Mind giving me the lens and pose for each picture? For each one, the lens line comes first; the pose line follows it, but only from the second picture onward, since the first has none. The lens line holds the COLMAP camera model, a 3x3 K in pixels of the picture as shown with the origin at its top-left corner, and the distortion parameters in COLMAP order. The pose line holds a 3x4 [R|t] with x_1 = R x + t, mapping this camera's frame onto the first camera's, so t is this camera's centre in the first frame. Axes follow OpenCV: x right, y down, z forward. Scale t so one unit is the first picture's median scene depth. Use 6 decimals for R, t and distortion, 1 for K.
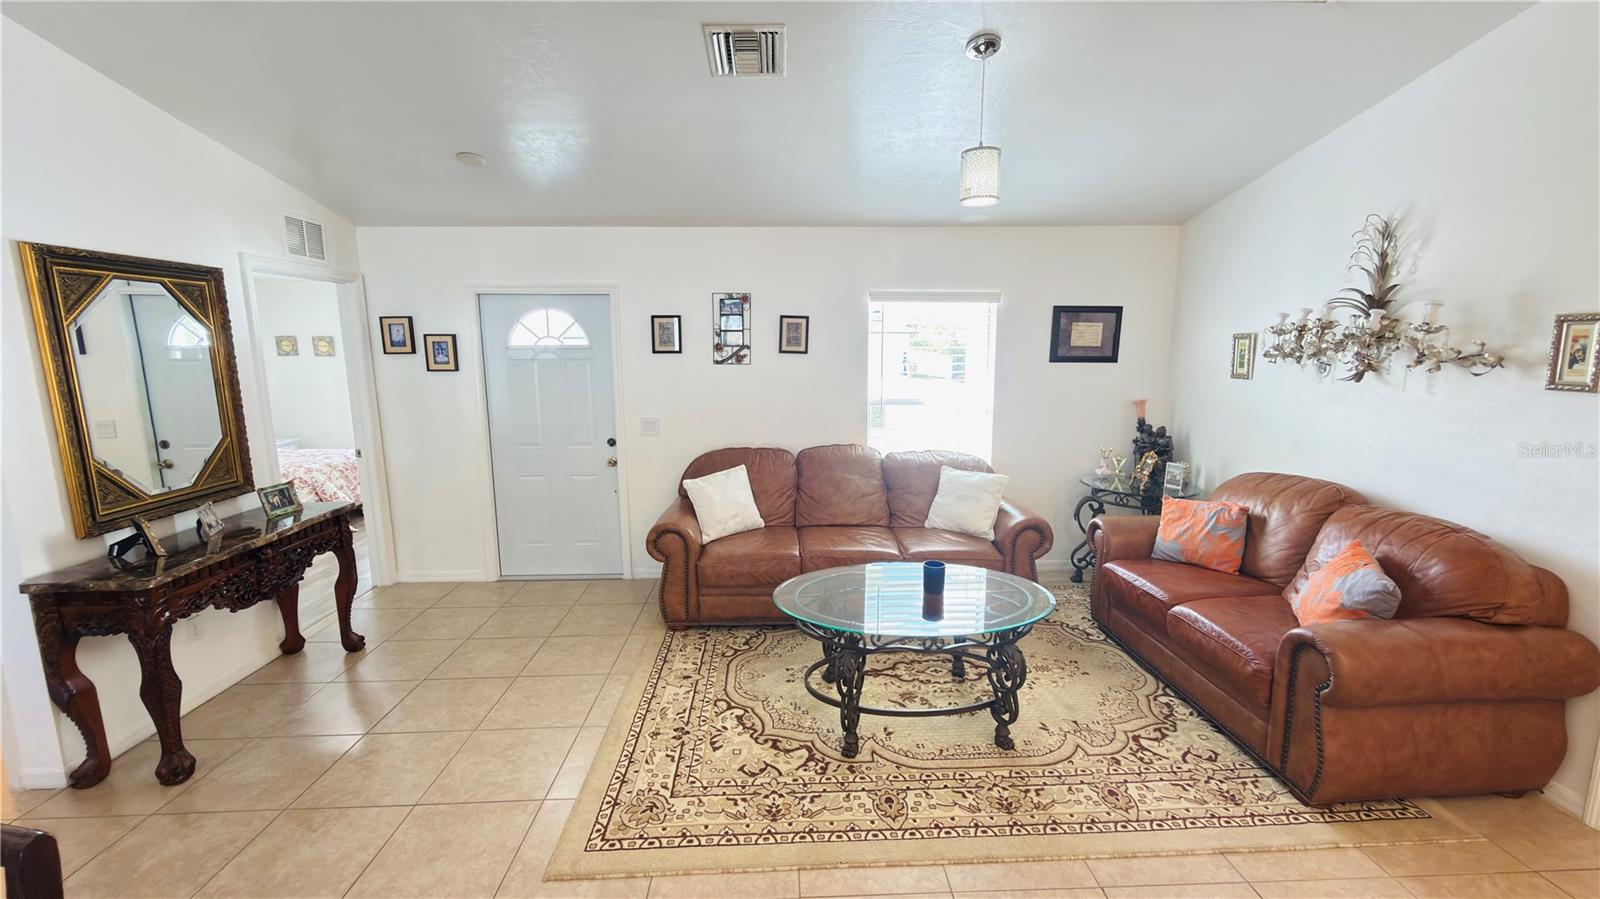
lens RADIAL K [[638.3, 0, 798.5], [0, 638.3, 450.0], [0, 0, 1]] dist [0.000356, -0.000249]
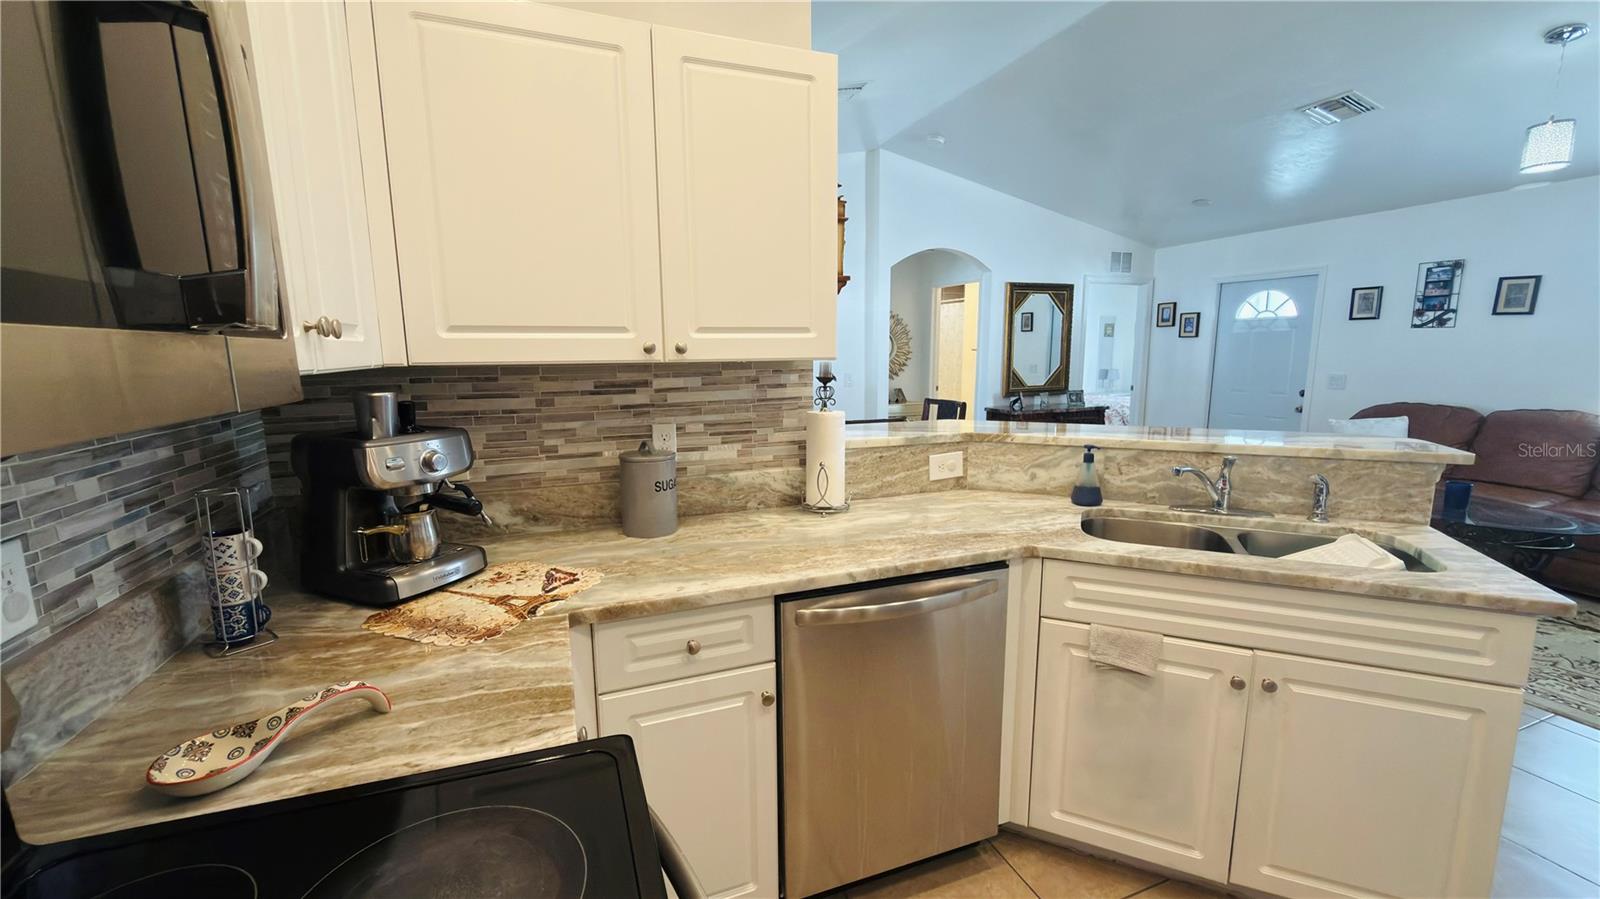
lens RADIAL K [[638.3, 0, 802.0], [0, 638.3, 455.8], [0, 0, 1]] dist [0.000356, -0.000249]
pose [[0.338684, 0.157489, -0.927626, 0.615362], [-0.143403, 0.983014, 0.114535, 0.117052], [0.929908, 0.094233, 0.355516, -0.387668]]
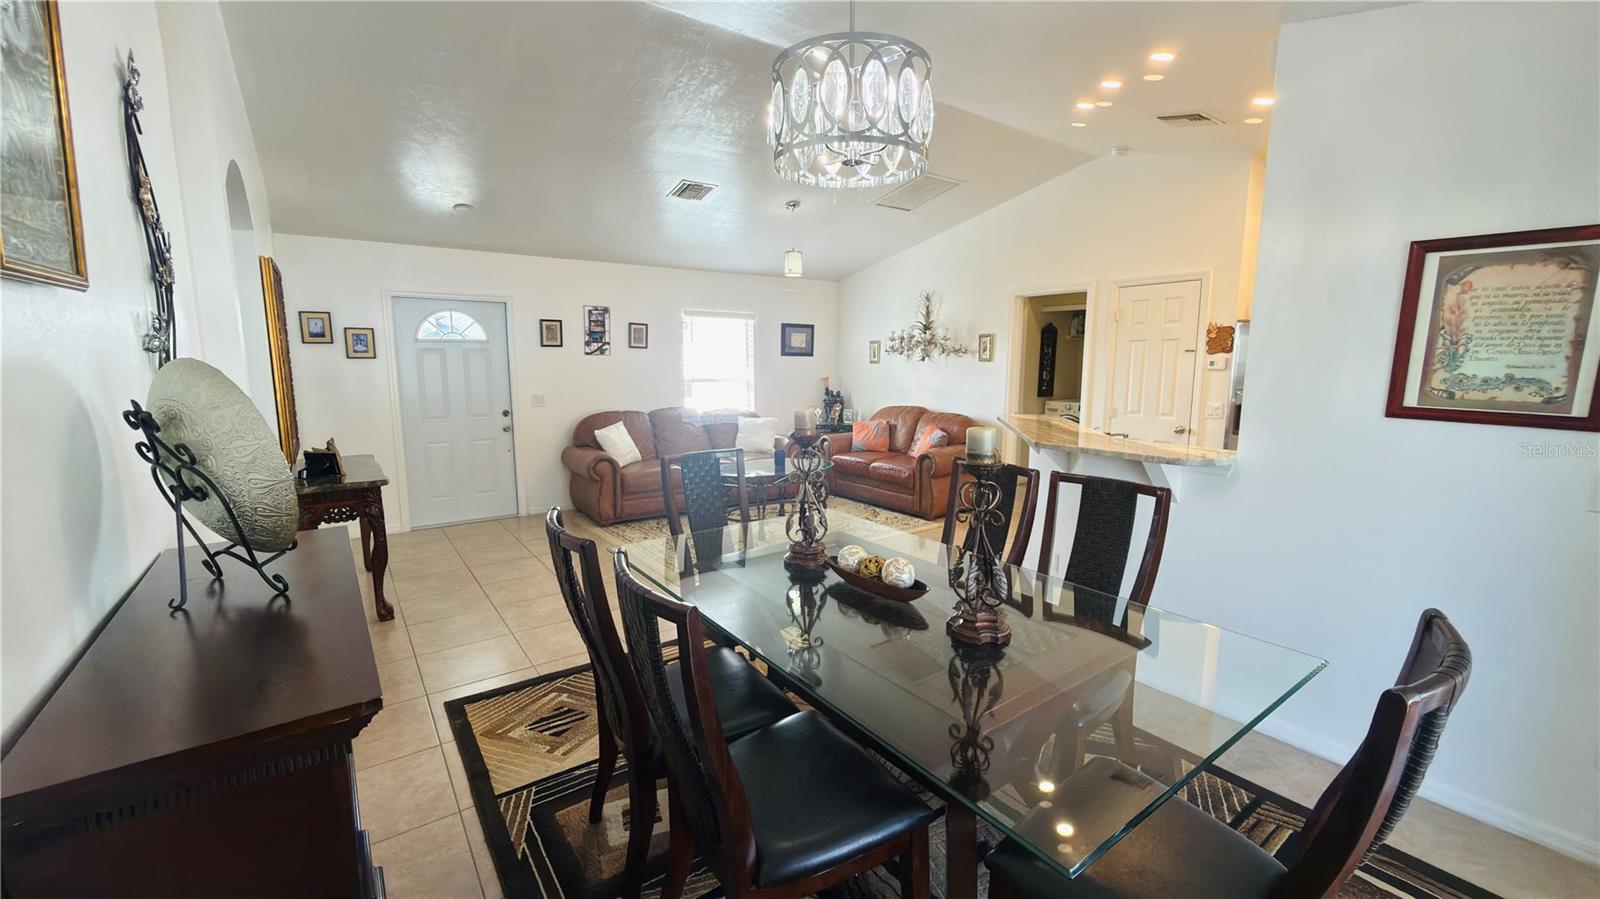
lens RADIAL K [[638.3, 0, 803.0], [0, 638.3, 450.5], [0, 0, 1]] dist [0.000356, -0.000249]
pose [[0.826987, -0.074398, 0.557276, -0.580321], [0.082317, 0.996547, 0.010884, 0.111332], [-0.556162, 0.036872, 0.830256, -0.485608]]
